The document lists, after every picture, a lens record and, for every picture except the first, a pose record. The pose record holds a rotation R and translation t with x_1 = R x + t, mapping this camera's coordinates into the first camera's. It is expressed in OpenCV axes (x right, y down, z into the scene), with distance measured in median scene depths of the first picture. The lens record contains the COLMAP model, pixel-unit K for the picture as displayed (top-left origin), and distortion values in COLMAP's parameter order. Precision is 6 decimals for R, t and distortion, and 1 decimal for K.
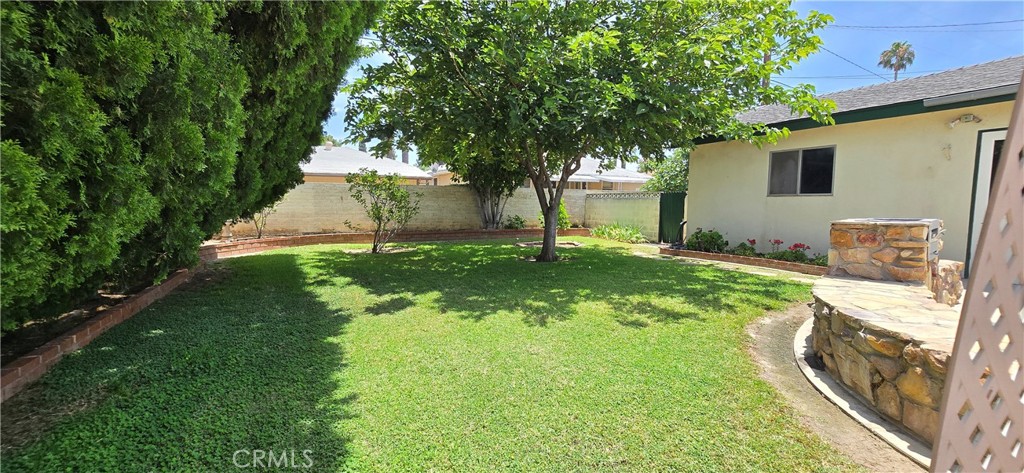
lens RADIAL K [[419.2, 0, 510.7], [0, 419.2, 239.2], [0, 0, 1]] dist [0.000104, -0.000448]
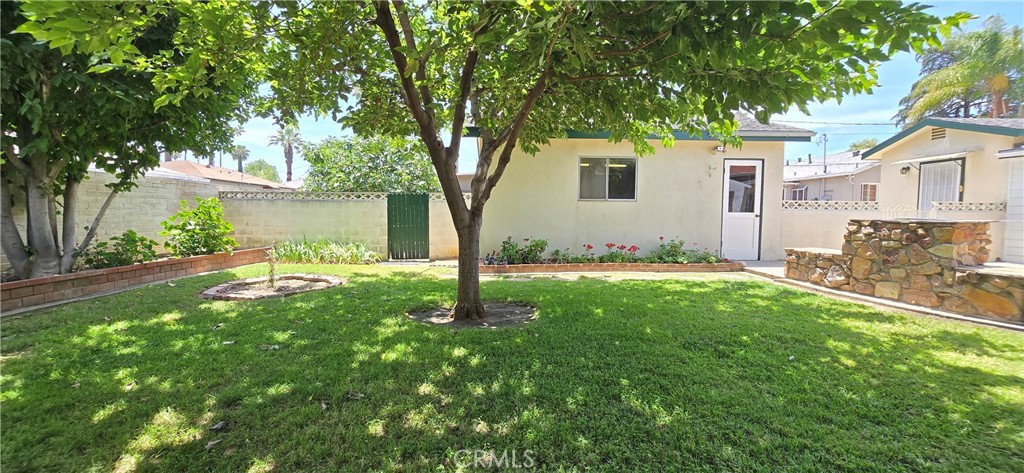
lens RADIAL K [[419.2, 0, 510.4], [0, 419.2, 234.6], [0, 0, 1]] dist [0.000104, -0.000448]
pose [[0.396132, -0.055692, 0.916503, -0.391176], [0.076602, 0.996684, 0.027455, -0.065106], [-0.914992, 0.059331, 0.399085, 0.805539]]
